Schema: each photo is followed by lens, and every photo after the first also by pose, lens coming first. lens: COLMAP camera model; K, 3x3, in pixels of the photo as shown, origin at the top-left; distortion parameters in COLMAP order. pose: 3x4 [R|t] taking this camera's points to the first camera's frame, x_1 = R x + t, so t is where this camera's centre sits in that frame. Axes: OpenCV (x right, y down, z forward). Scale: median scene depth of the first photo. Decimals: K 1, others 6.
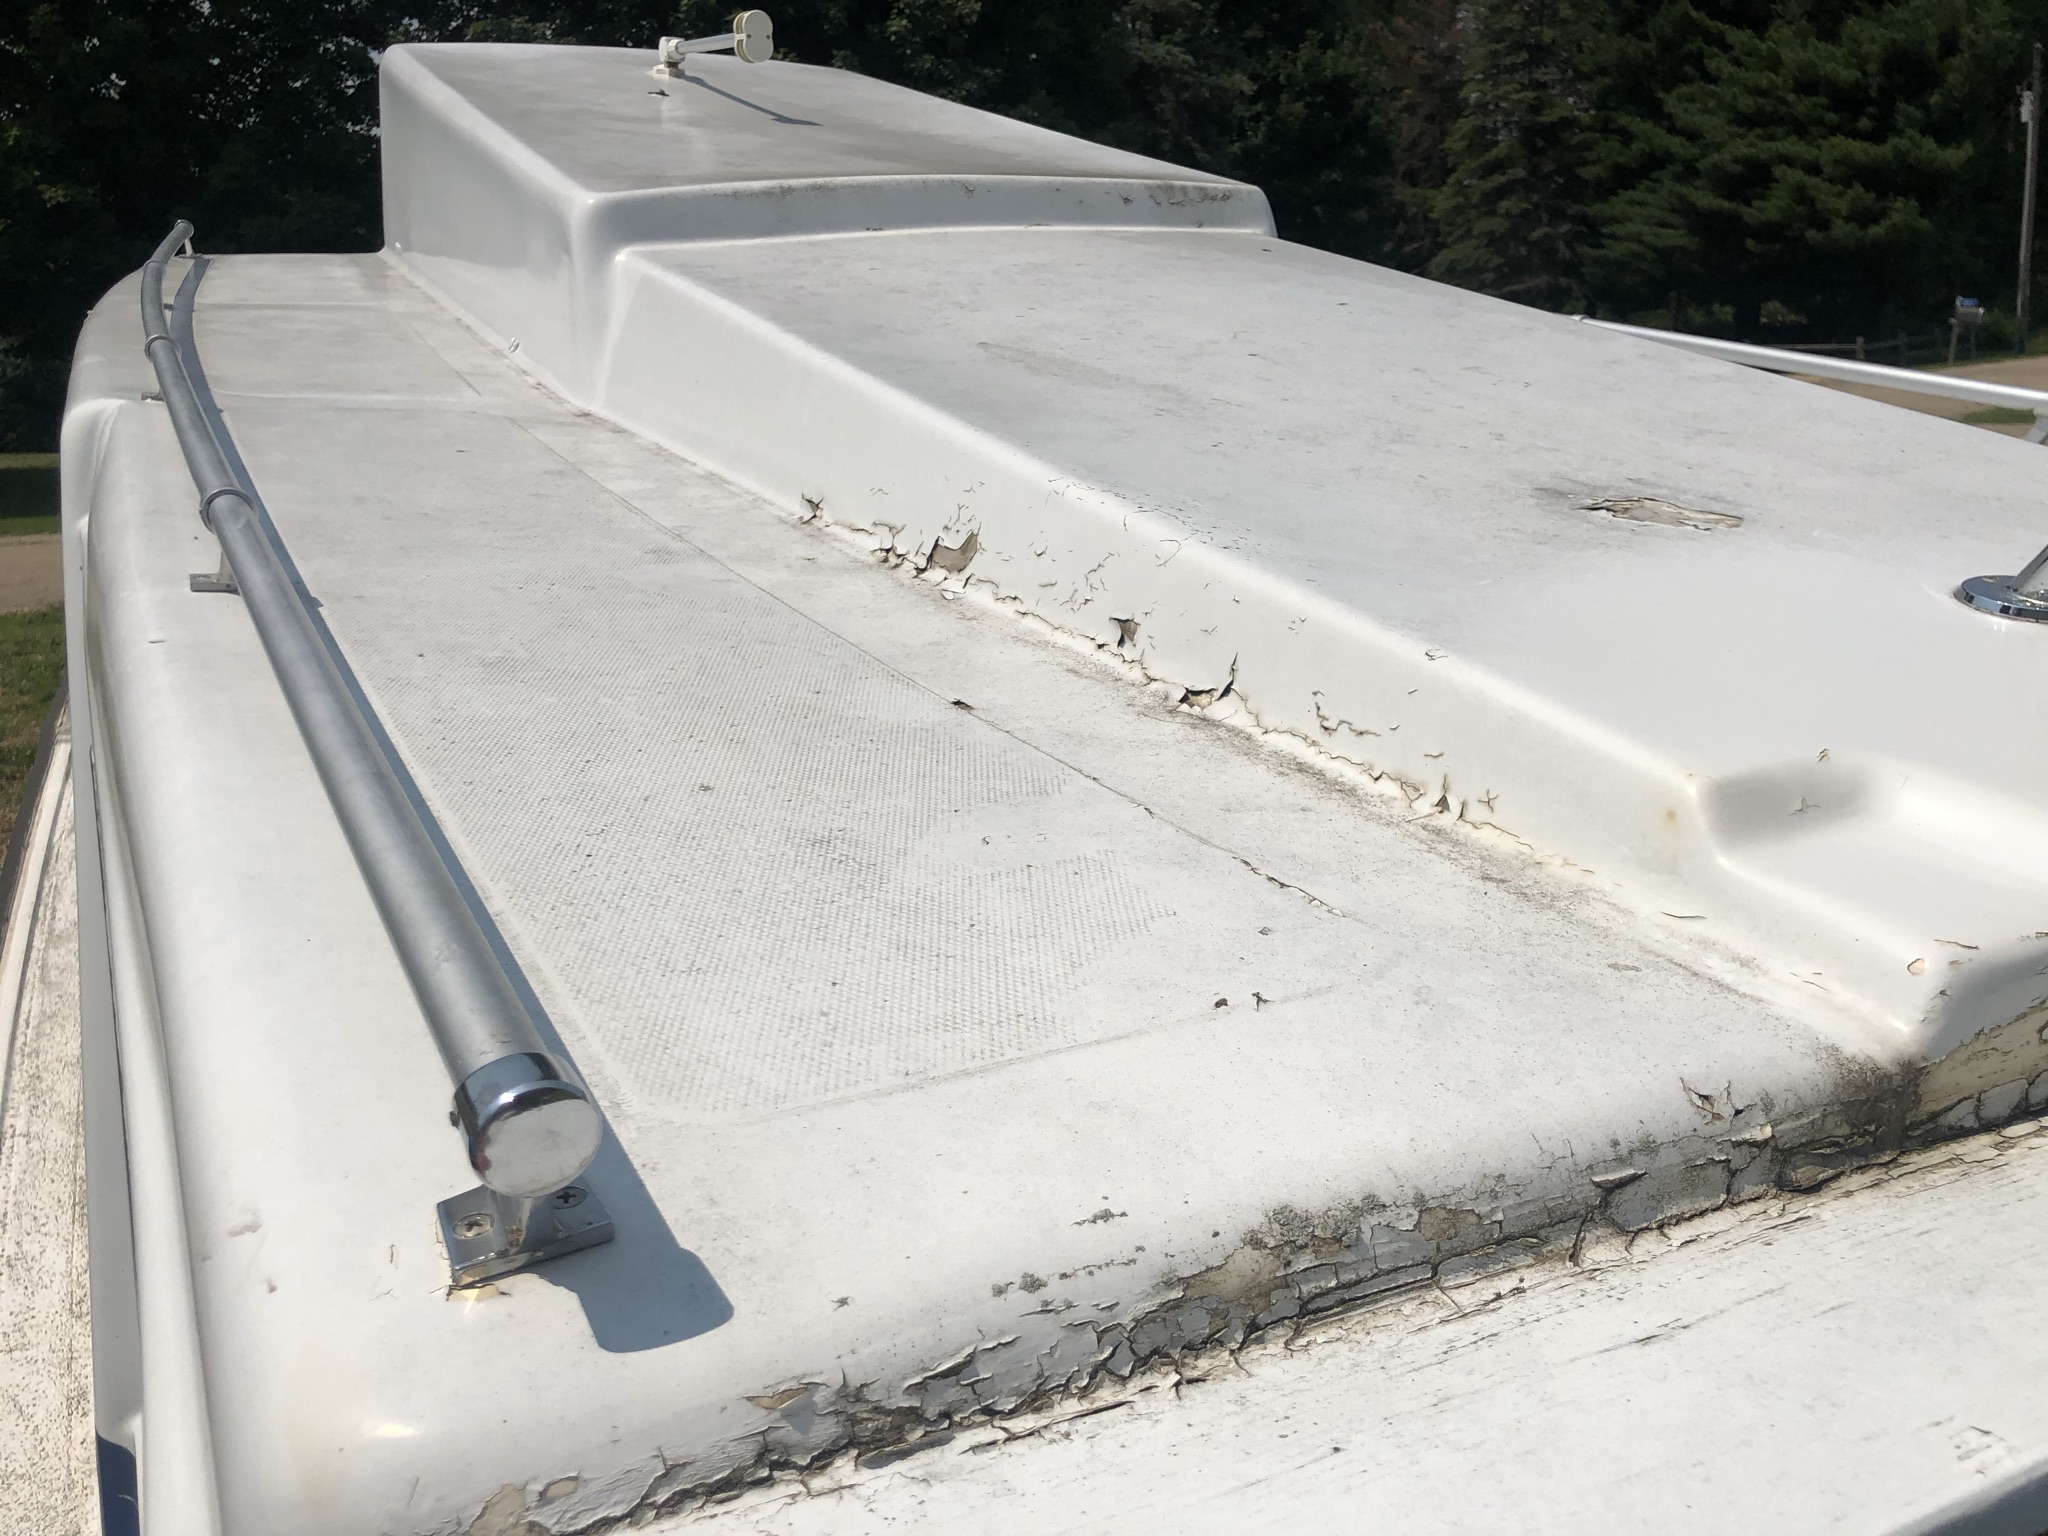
lens RADIAL K [[1727.7, 0, 1037.3], [0, 1727.7, 776.5], [0, 0, 1]] dist [0.028566, -0.006102]
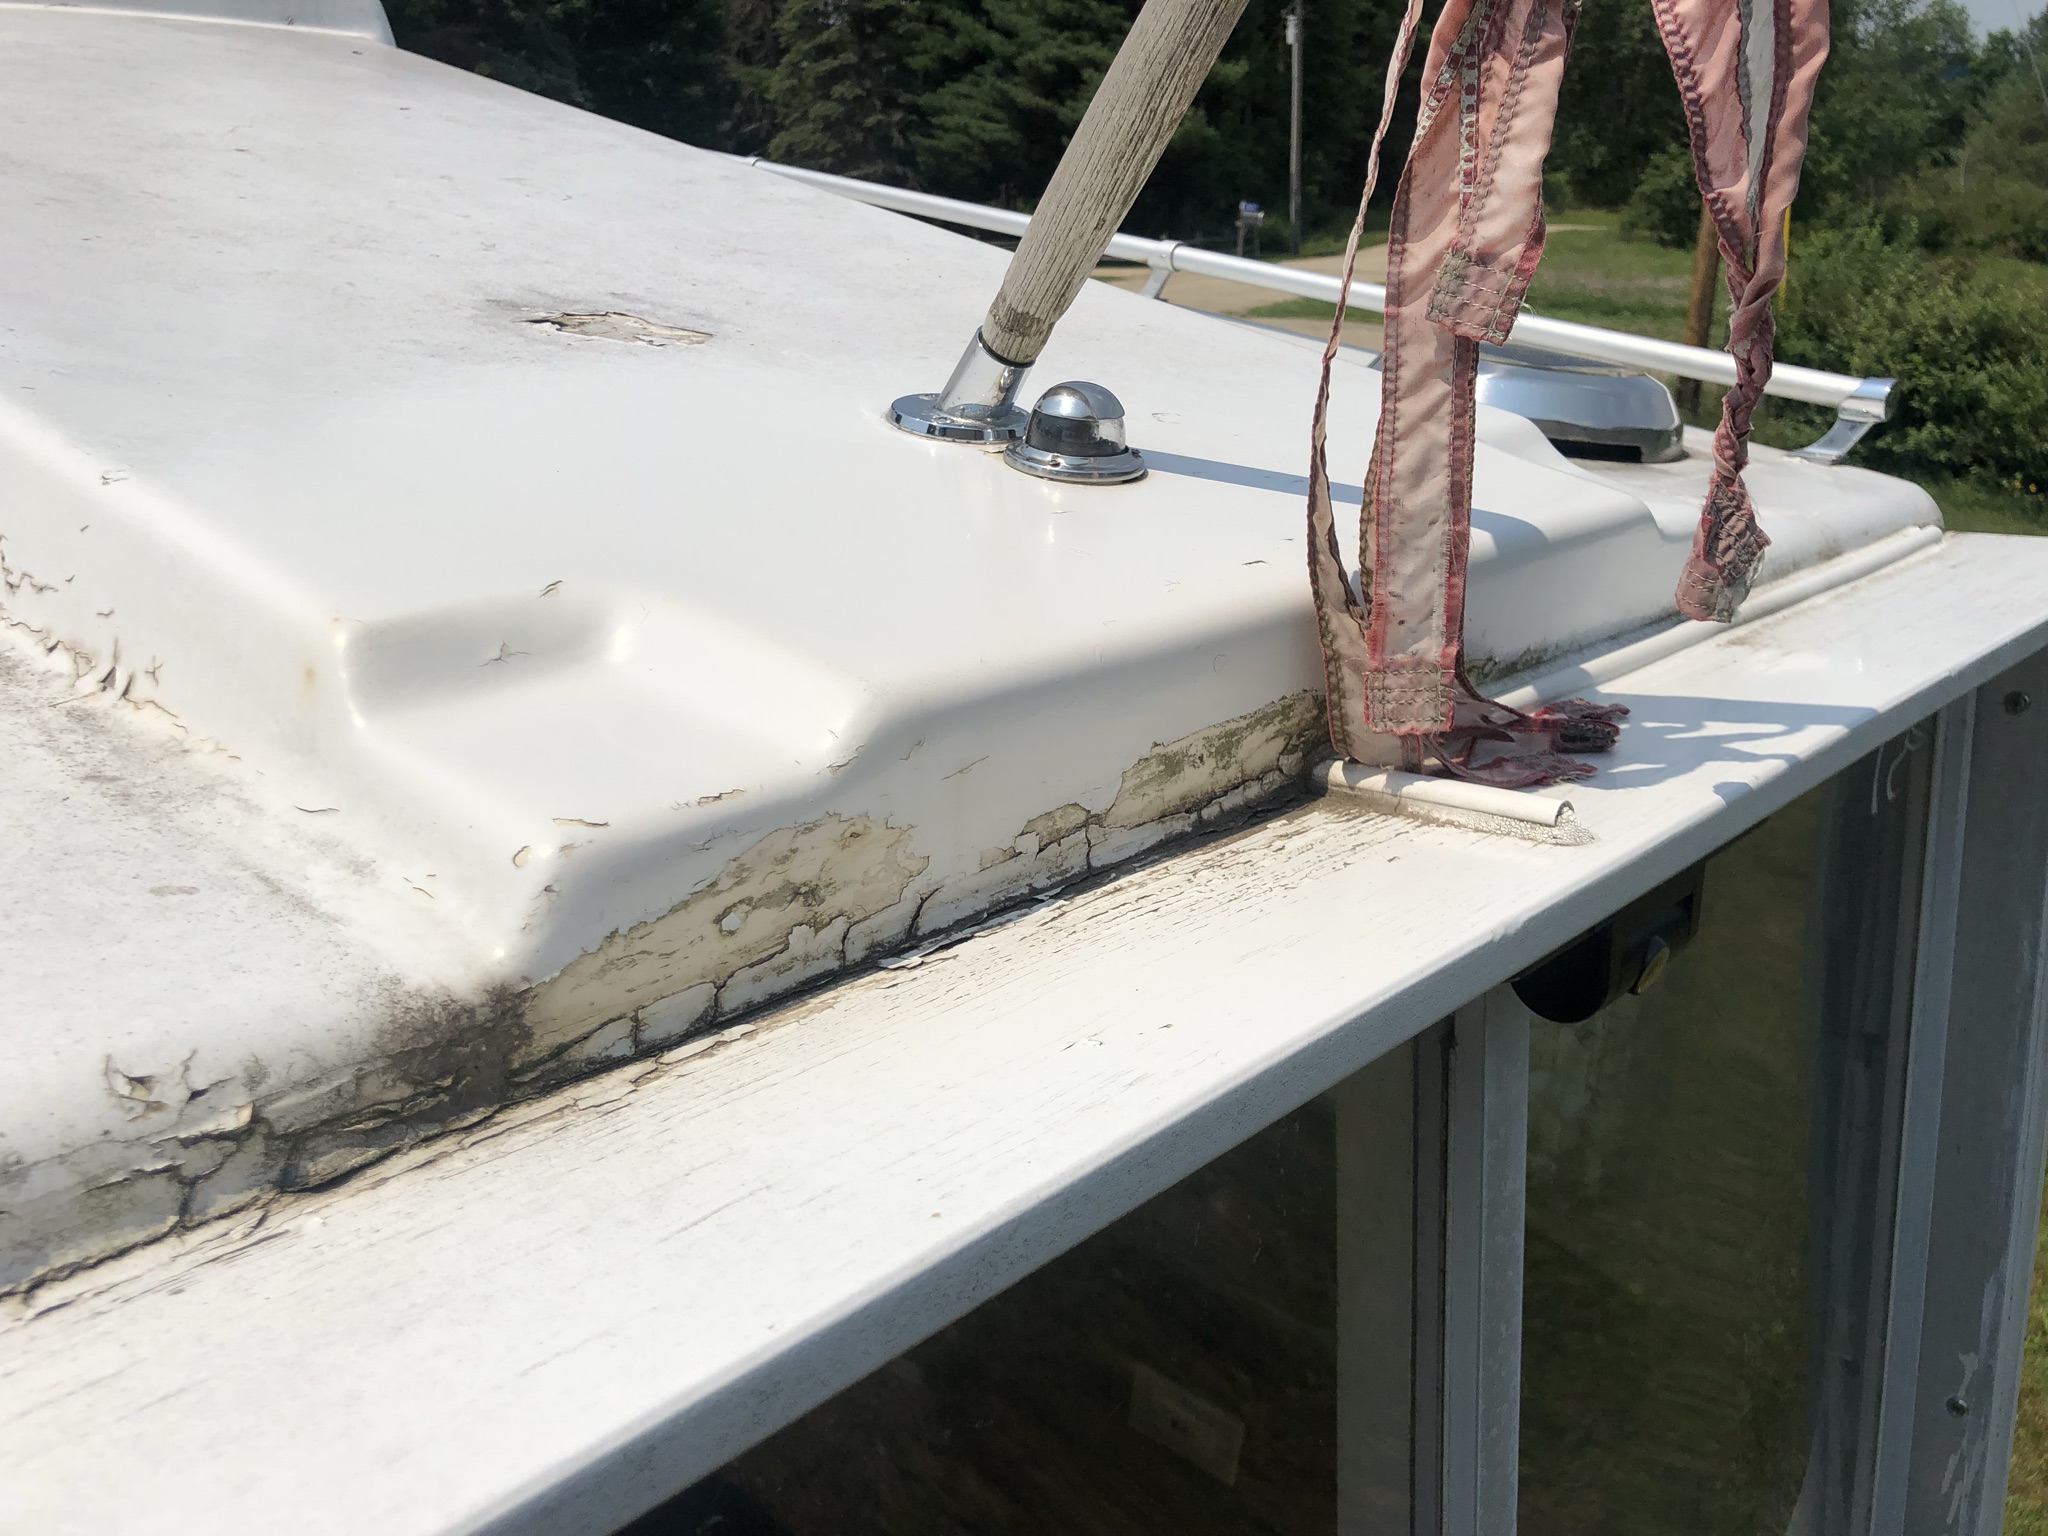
lens RADIAL K [[1727.7, 0, 1028.0], [0, 1727.7, 751.8], [0, 0, 1]] dist [0.028566, -0.006102]
pose [[0.939548, -0.069768, 0.335235, 0.122873], [0.053393, 0.996898, 0.057829, 0.008699], [-0.338229, -0.036434, 0.940358, 0.060269]]
